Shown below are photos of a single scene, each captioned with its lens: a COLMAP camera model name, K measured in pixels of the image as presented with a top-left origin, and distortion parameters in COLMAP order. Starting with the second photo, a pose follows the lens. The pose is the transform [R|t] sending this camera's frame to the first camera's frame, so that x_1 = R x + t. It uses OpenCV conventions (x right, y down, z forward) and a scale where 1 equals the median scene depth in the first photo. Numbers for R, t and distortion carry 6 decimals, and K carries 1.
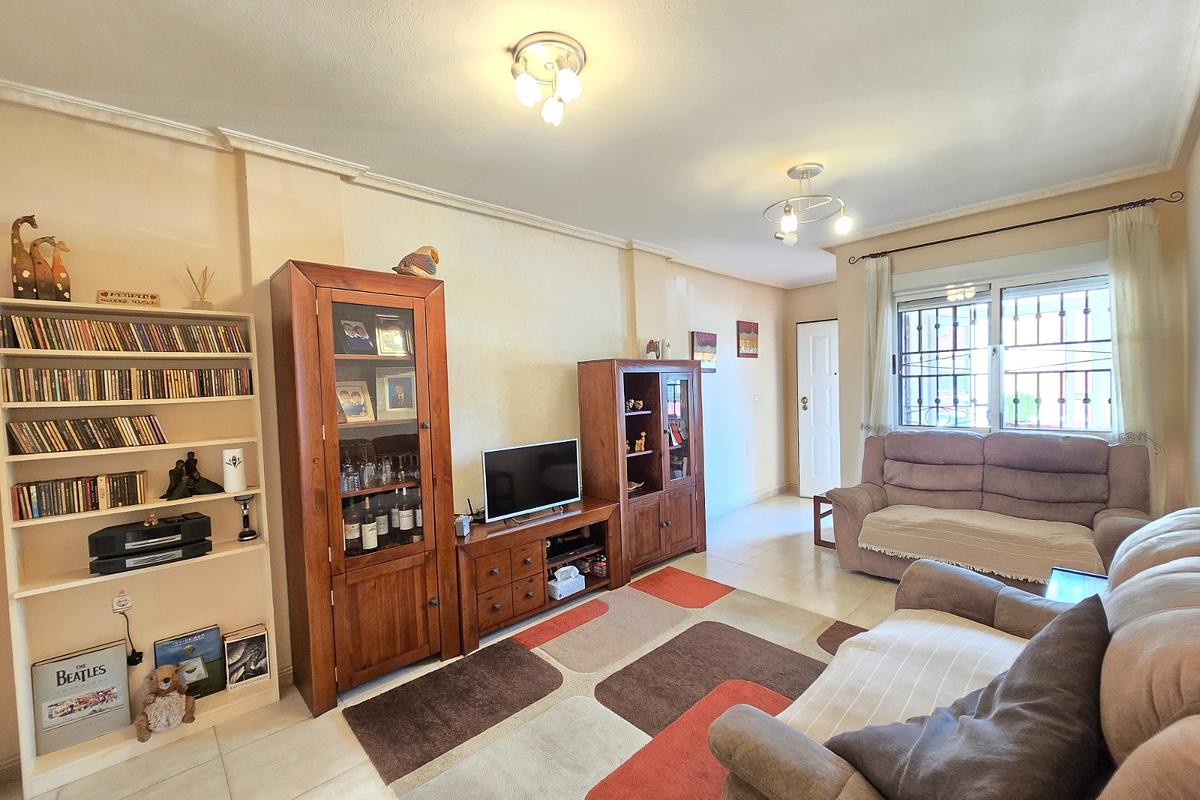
lens RADIAL K [[487.1, 0, 598.5], [0, 487.1, 405.8], [0, 0, 1]] dist [-0.002093, -0.000476]
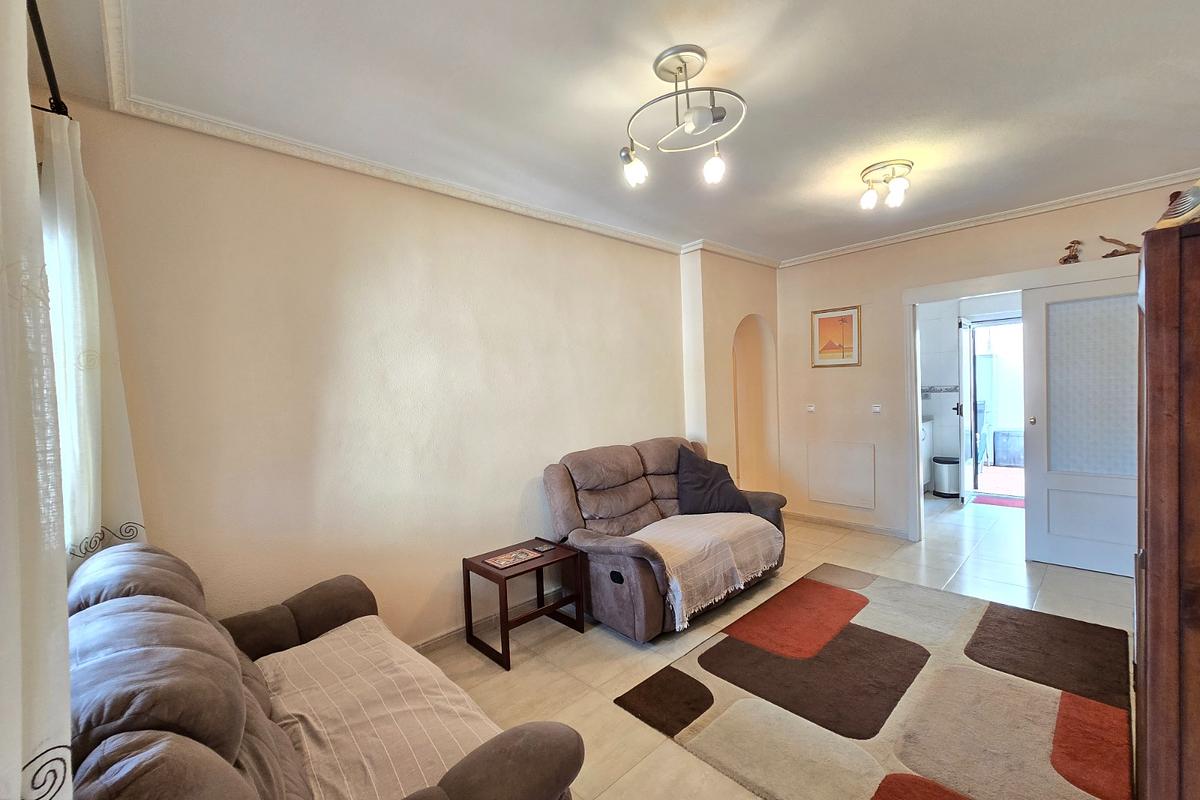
lens RADIAL K [[487.1, 0, 598.5], [0, 487.1, 405.8], [0, 0, 1]] dist [-0.002093, -0.000476]
pose [[-0.997257, 0.073651, 0.007281, 0.482953], [0.073997, 0.994126, 0.078983, -0.077468], [-0.001421, 0.079305, -0.996849, 1.425813]]
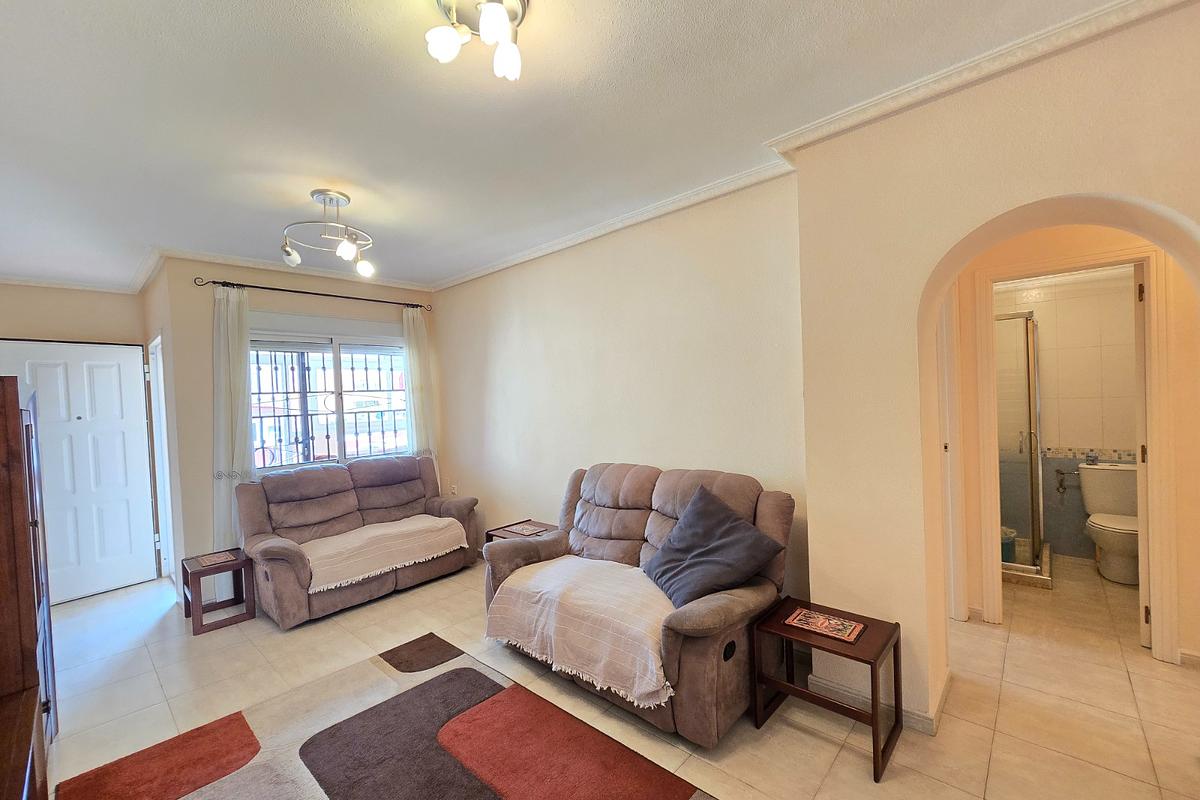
lens RADIAL K [[487.1, 0, 598.5], [0, 487.1, 405.8], [0, 0, 1]] dist [-0.002093, -0.000476]
pose [[-0.065251, 0.020012, 0.997668, -0.471501], [0.088902, 0.995940, -0.014163, -0.011903], [-0.993901, 0.087771, -0.066765, 0.493265]]
